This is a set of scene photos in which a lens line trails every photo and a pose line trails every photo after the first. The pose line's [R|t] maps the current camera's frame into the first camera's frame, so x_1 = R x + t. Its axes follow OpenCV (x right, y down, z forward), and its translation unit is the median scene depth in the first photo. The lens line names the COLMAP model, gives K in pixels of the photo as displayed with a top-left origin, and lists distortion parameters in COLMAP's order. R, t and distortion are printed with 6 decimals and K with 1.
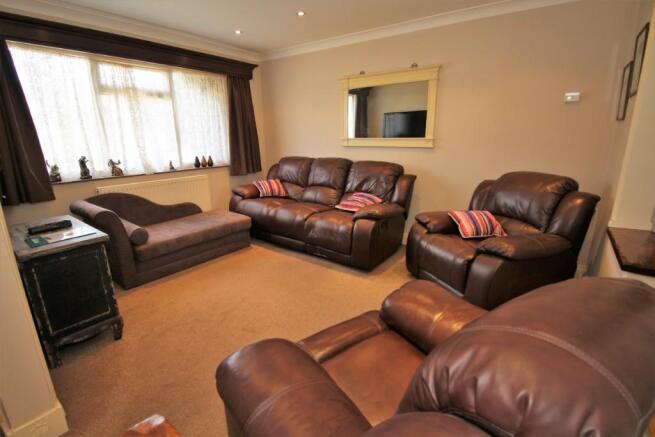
lens RADIAL K [[315.1, 0, 327.5], [0, 315.1, 218.5], [0, 0, 1]] dist [0.000163, -0.000679]
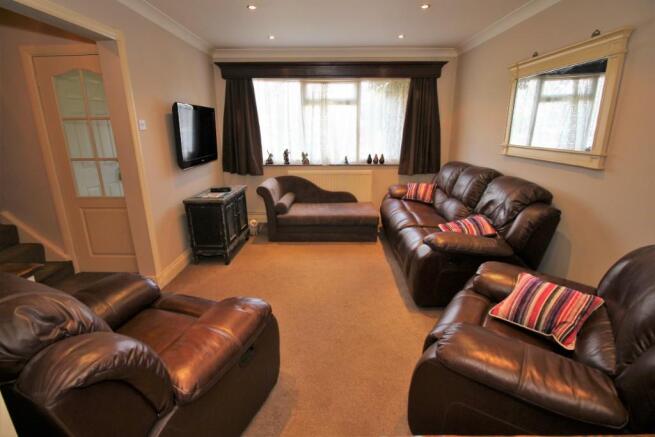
lens RADIAL K [[310.9, 0, 327.5], [0, 310.9, 218.5], [0, 0, 1]] dist [-0.002074, -0.000850]
pose [[0.588509, 0.233439, -0.774056, 0.480456], [-0.212484, 0.968411, 0.130502, -0.097074], [0.780069, 0.087673, 0.619521, 0.232224]]
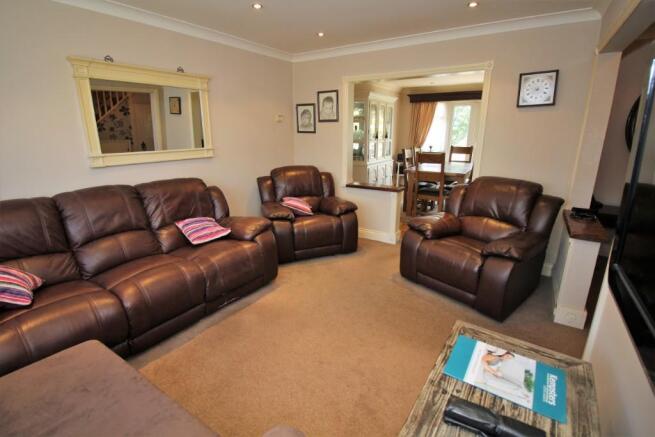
lens RADIAL K [[310.9, 0, 327.5], [0, 310.9, 218.5], [0, 0, 1]] dist [-0.002074, -0.000850]
pose [[-0.040523, -0.264753, 0.963464, -0.660719], [0.264798, 0.926933, 0.265852, -0.198227], [-0.963452, 0.265896, 0.032544, 0.627725]]
